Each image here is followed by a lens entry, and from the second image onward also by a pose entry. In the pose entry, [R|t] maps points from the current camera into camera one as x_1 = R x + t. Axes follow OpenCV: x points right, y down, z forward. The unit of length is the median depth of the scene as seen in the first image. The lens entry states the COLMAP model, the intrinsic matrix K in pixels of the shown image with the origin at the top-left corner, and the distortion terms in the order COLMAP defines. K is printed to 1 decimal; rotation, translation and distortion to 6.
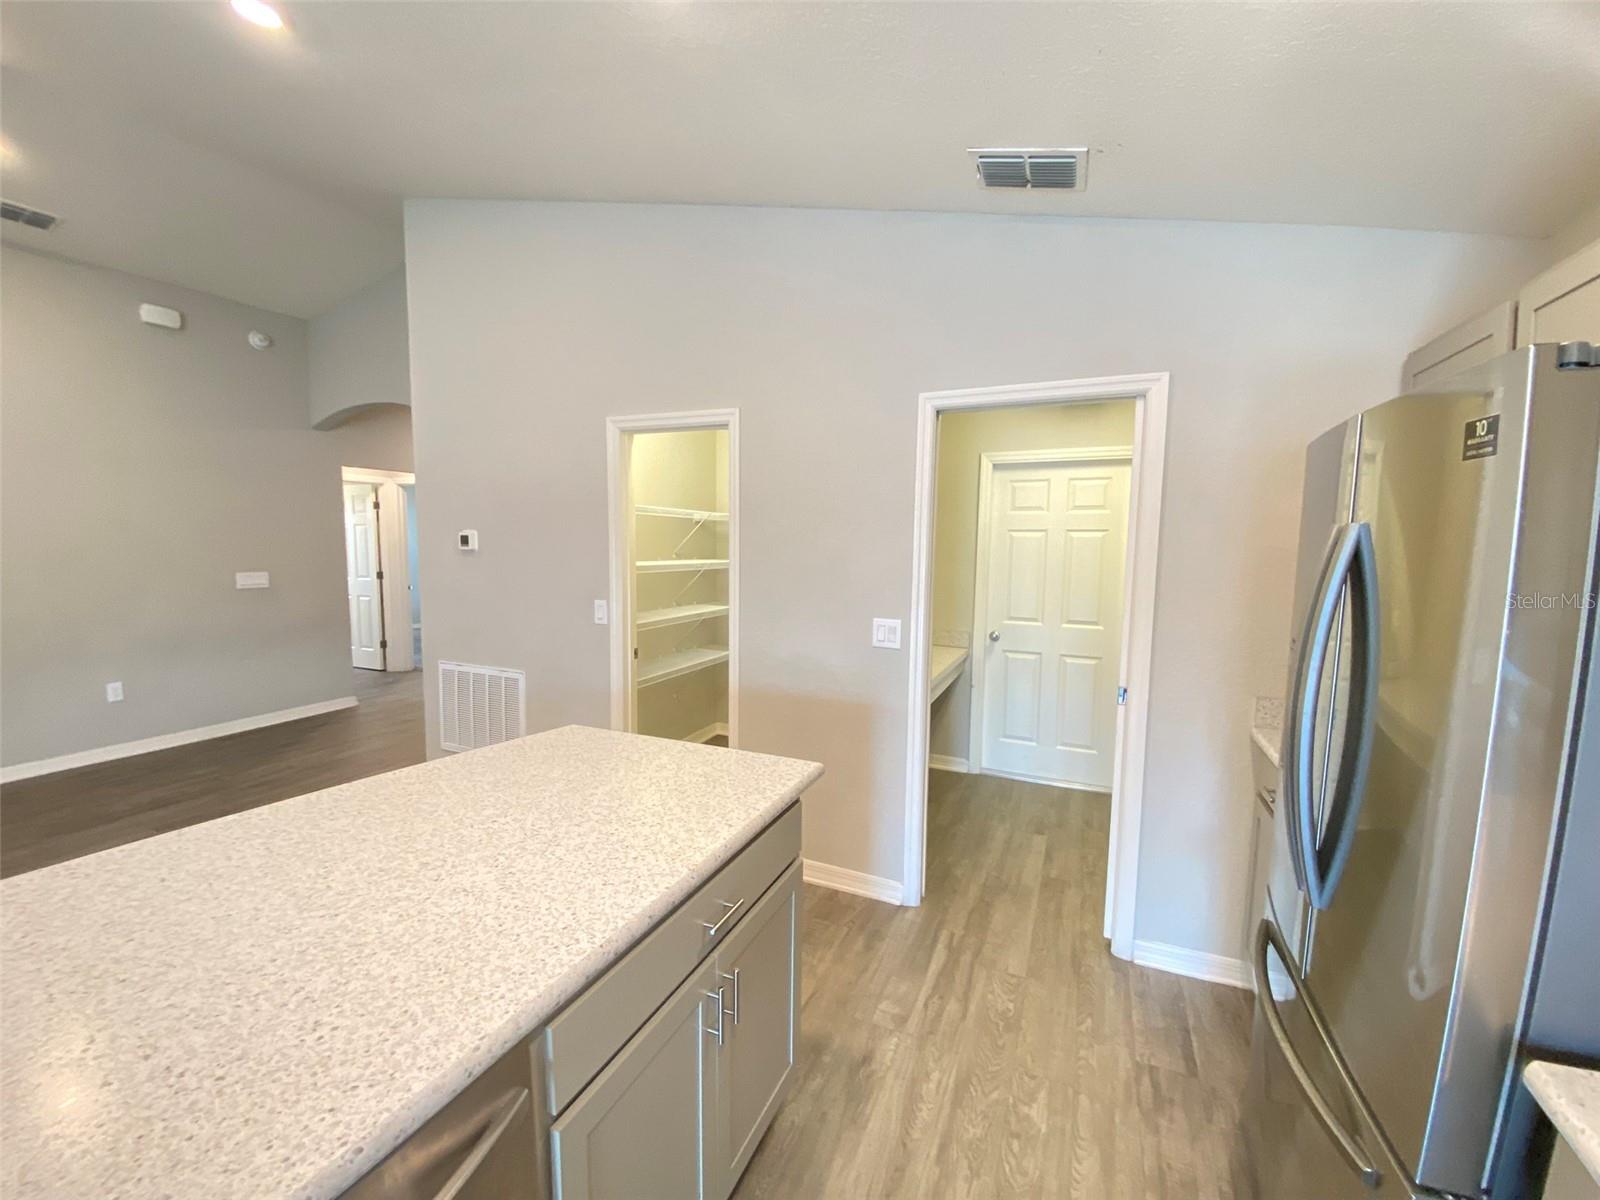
lens RADIAL K [[650.7, 0, 800.0], [0, 650.7, 600.0], [0, 0, 1]] dist [0.023711, -0.021694]
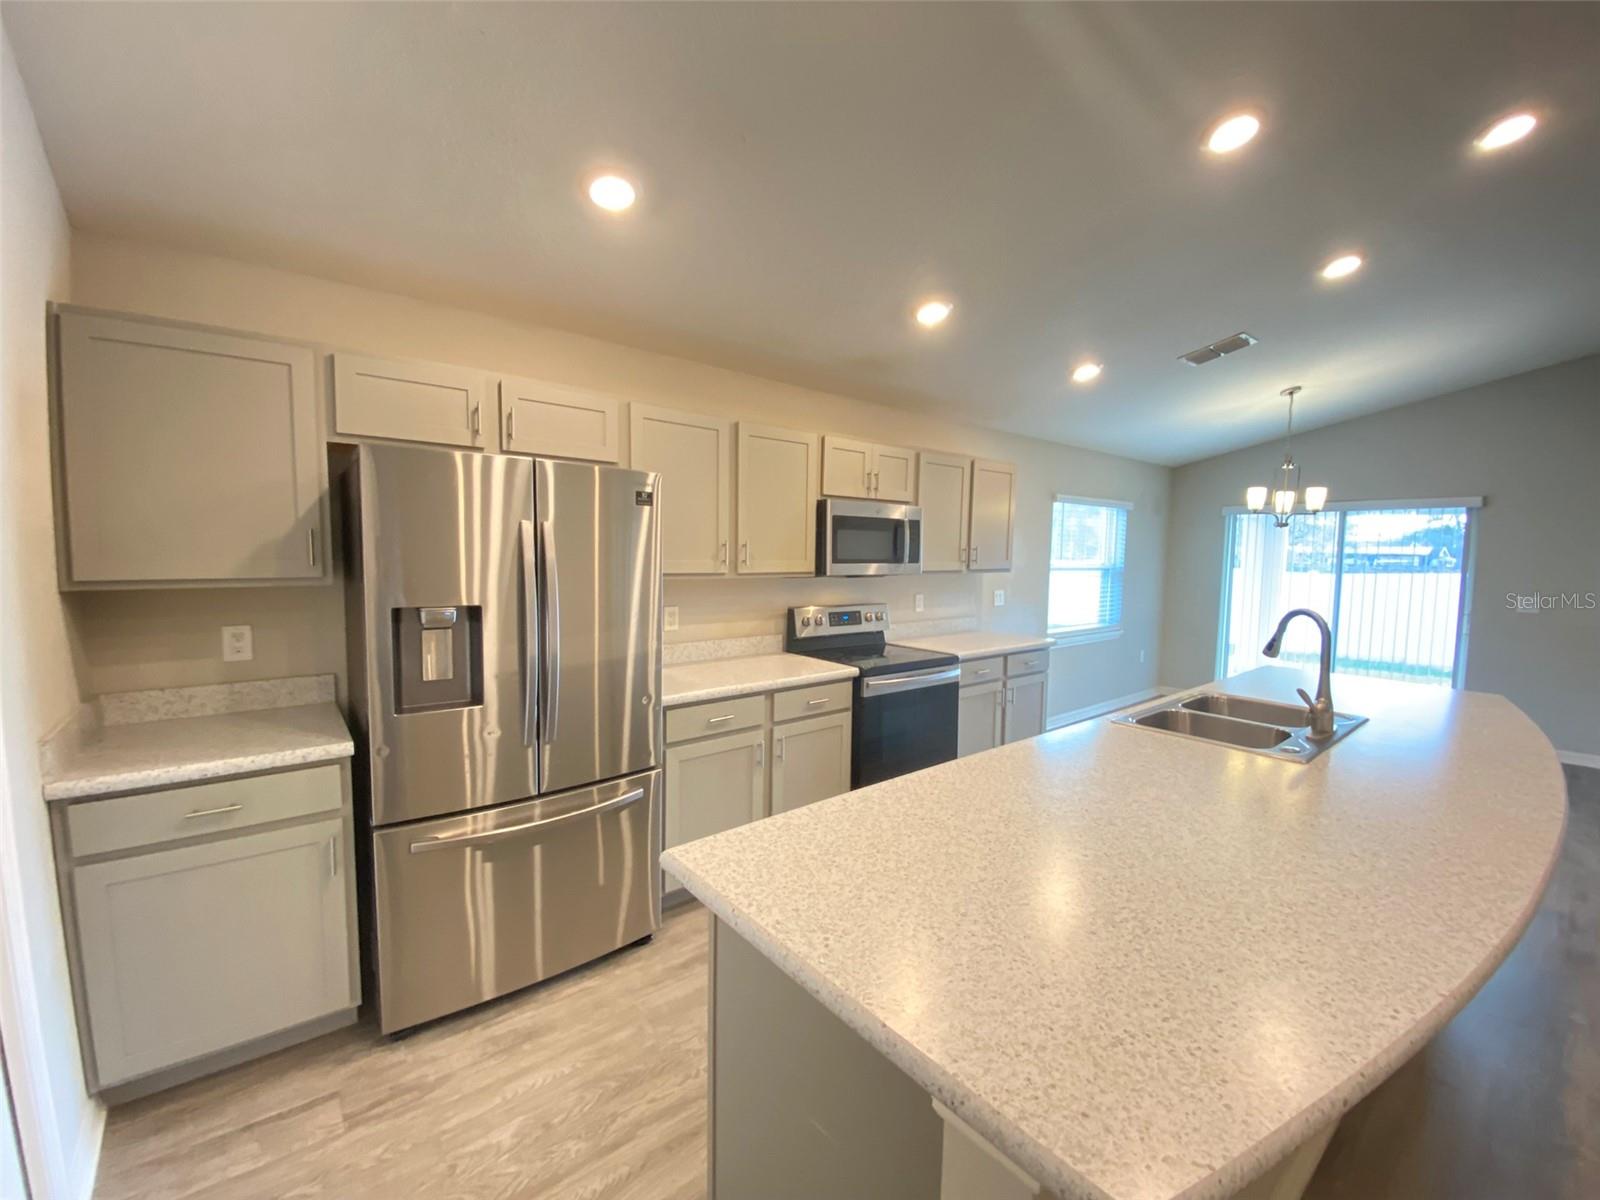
lens RADIAL K [[650.7, 0, 800.0], [0, 650.7, 600.0], [0, 0, 1]] dist [0.023711, -0.021694]
pose [[-0.893908, -0.063567, 0.443720, -0.430208], [0.013880, 0.985494, 0.169142, -0.143819], [-0.448035, 0.157357, -0.880059, 1.665863]]
